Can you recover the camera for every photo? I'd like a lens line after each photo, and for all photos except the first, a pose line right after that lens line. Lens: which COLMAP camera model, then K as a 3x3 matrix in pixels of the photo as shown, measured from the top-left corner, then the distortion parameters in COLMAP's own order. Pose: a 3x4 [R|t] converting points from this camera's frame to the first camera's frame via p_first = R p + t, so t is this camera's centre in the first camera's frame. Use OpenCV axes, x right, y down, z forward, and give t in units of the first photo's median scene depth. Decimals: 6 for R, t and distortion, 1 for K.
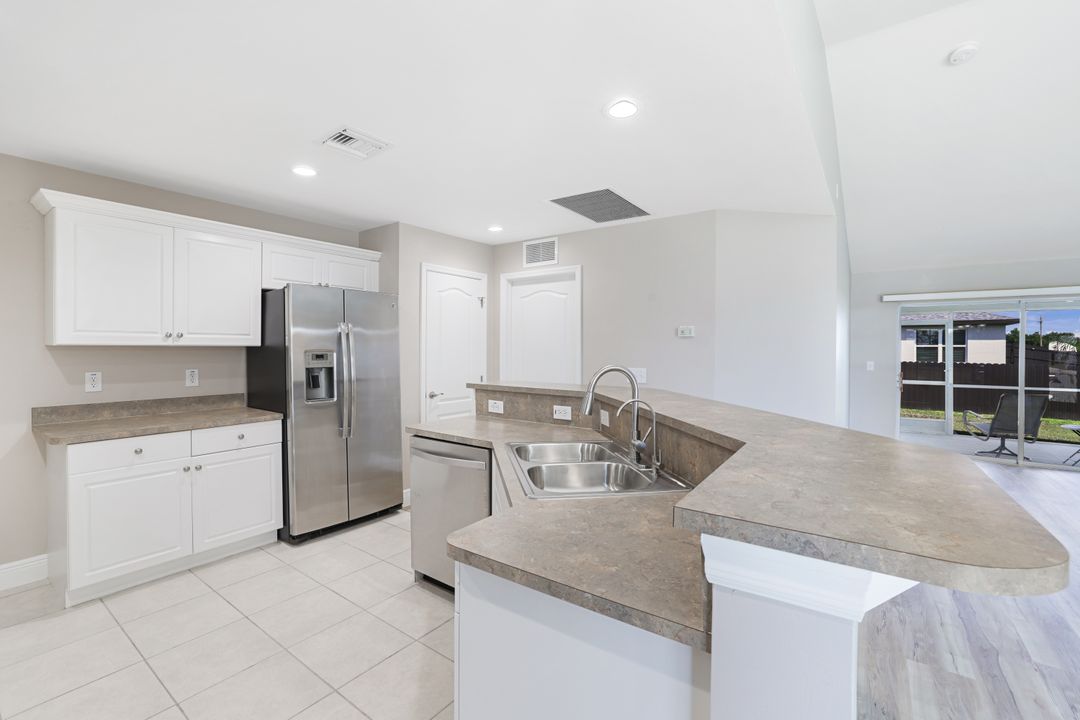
lens RADIAL K [[467.0, 0, 532.2], [0, 467.0, 350.7], [0, 0, 1]] dist [-0.018413, 0.000812]
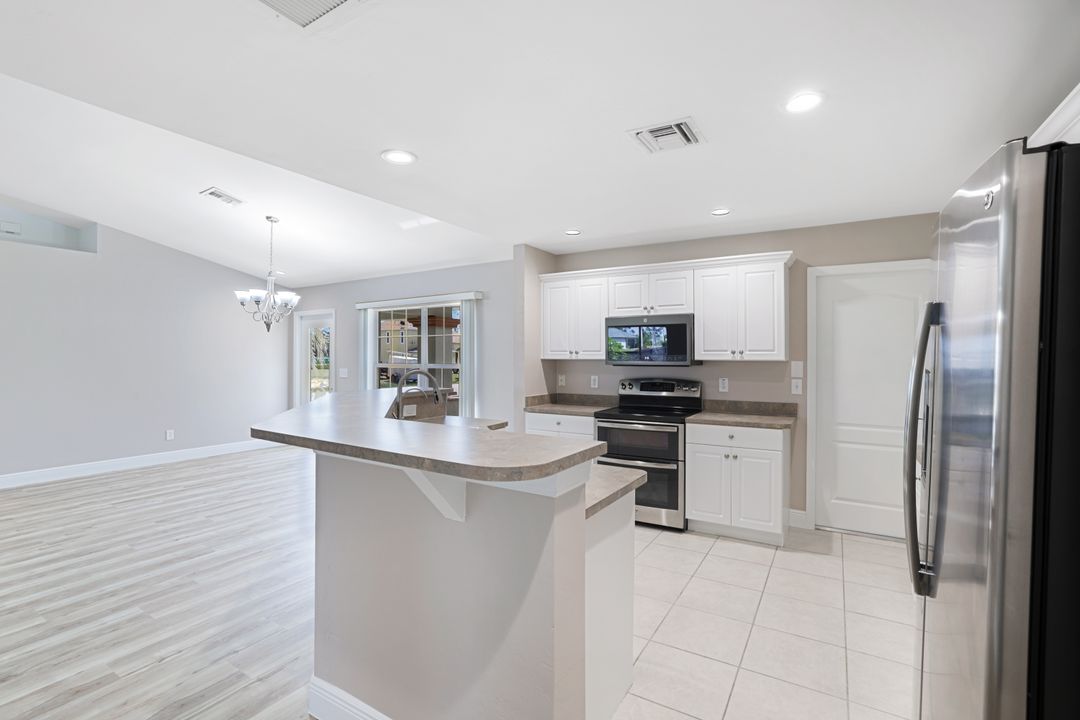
lens RADIAL K [[499.4, 0, 541.8], [0, 499.4, 359.1], [0, 0, 1]] dist [-0.009537, 0.003786]
pose [[-0.995555, -0.005706, -0.094008, -0.040068], [-0.007318, 0.999832, 0.016810, -0.021800], [0.093896, 0.017423, -0.995430, 1.528433]]
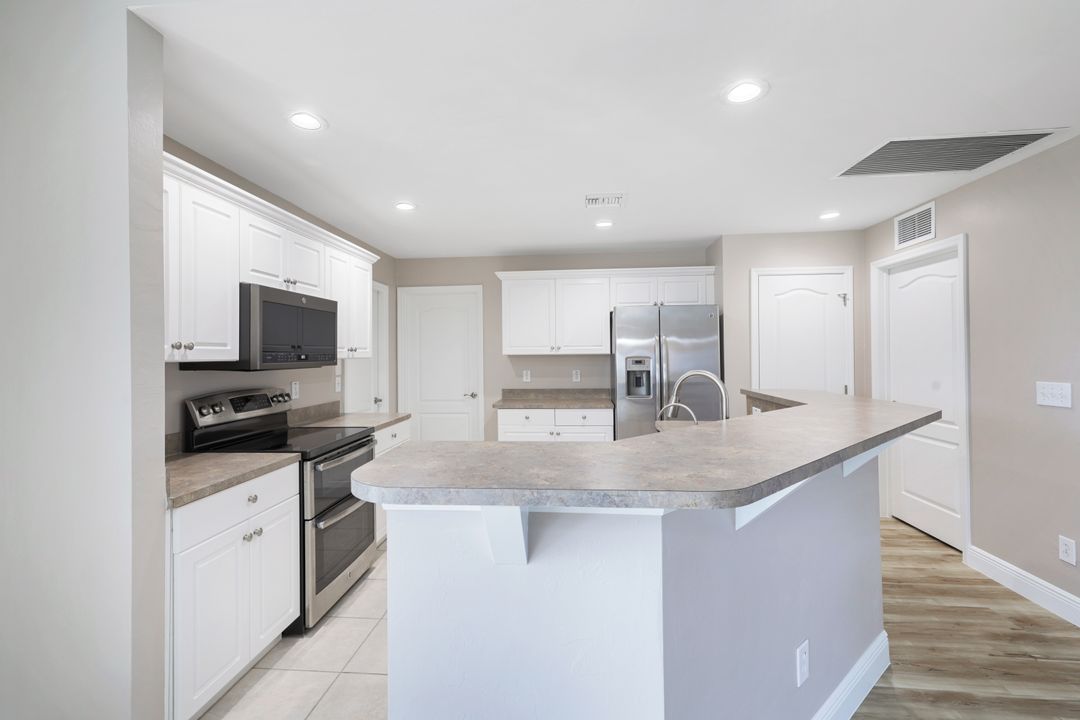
lens RADIAL K [[467.0, 0, 531.7], [0, 467.0, 355.0], [0, 0, 1]] dist [-0.018413, 0.000812]
pose [[0.509050, -0.010060, -0.860678, 0.502750], [0.005272, 0.999949, -0.008570, 0.002912], [0.860721, -0.000175, 0.509078, 0.113132]]
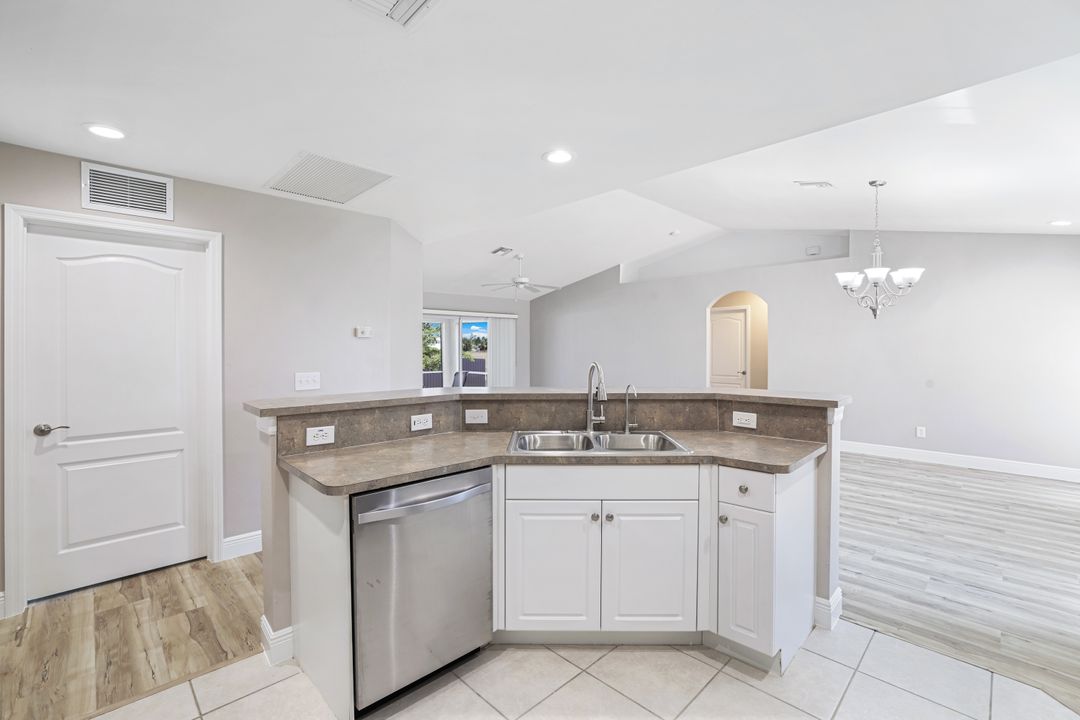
lens RADIAL K [[467.0, 0, 530.3], [0, 467.0, 351.9], [0, 0, 1]] dist [-0.018413, 0.000812]
pose [[0.181310, -0.015070, 0.983311, -0.692747], [0.008911, 0.999867, 0.013680, -0.011482], [-0.983386, 0.006282, 0.181420, 0.560112]]
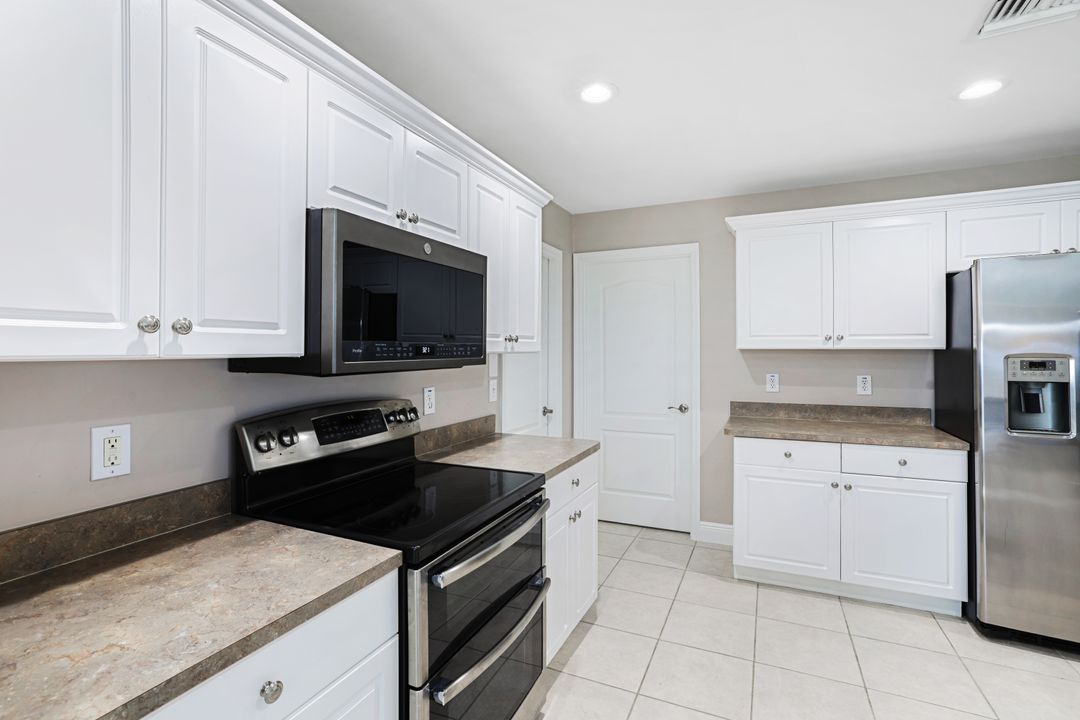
lens RADIAL K [[499.4, 0, 535.0], [0, 499.4, 356.9], [0, 0, 1]] dist [-0.009537, 0.003786]
pose [[0.198942, 0.008570, -0.979974, 0.078192], [-0.004510, 0.999959, 0.007830, -0.000497], [0.980001, 0.002862, 0.198973, 0.193678]]
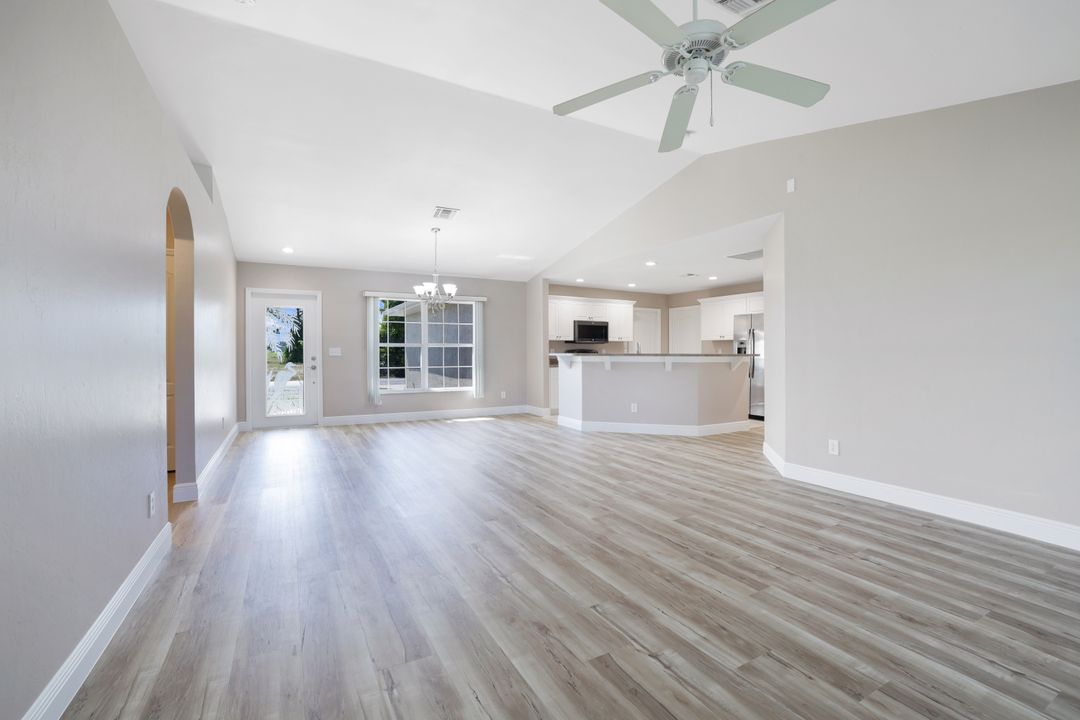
lens RADIAL K [[467.0, 0, 546.6], [0, 467.0, 357.6], [0, 0, 1]] dist [-0.018413, 0.000812]
pose [[-0.394500, 0.006564, -0.918873, 2.325438], [-0.010631, 0.999875, 0.011707, 0.074656], [0.918834, 0.014387, -0.394381, 1.065641]]
